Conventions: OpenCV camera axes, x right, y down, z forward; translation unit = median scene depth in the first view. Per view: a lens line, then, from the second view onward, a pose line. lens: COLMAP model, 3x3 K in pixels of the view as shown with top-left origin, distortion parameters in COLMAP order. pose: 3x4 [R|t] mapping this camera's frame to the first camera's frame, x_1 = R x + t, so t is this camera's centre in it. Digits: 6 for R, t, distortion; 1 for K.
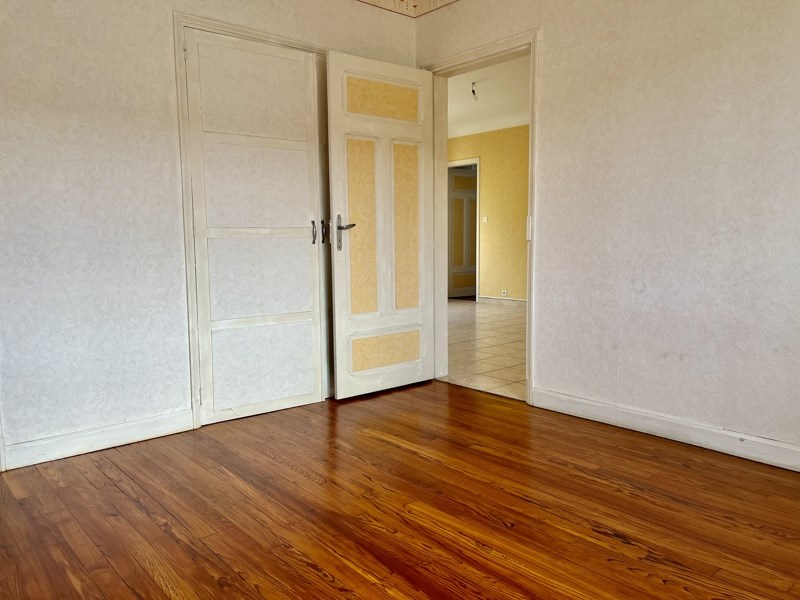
lens RADIAL K [[607.4, 0, 395.9], [0, 607.4, 298.5], [0, 0, 1]] dist [0.036134, -0.007098]
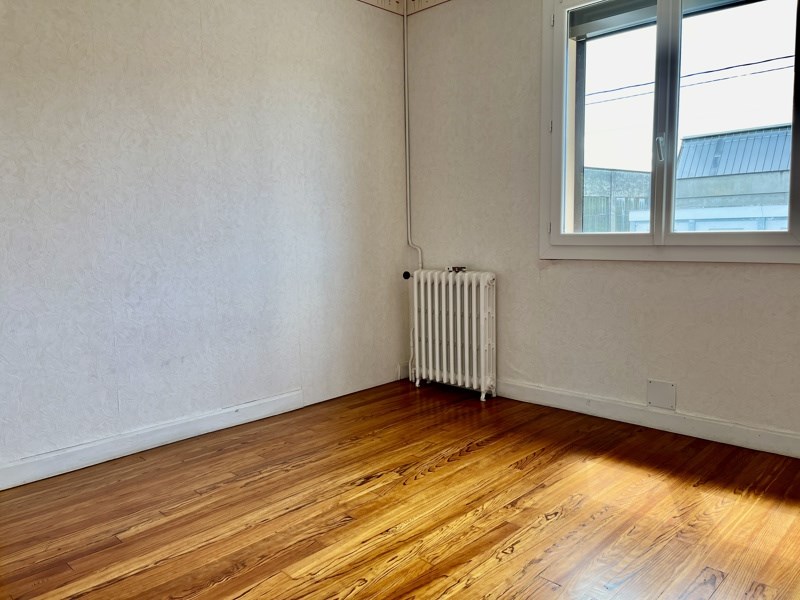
lens RADIAL K [[607.4, 0, 396.2], [0, 607.4, 301.4], [0, 0, 1]] dist [0.036134, -0.007098]
pose [[-0.086497, -0.100246, 0.991196, -0.659900], [0.124167, 0.986082, 0.110564, -0.081829], [-0.988484, 0.132637, -0.072846, 0.760141]]
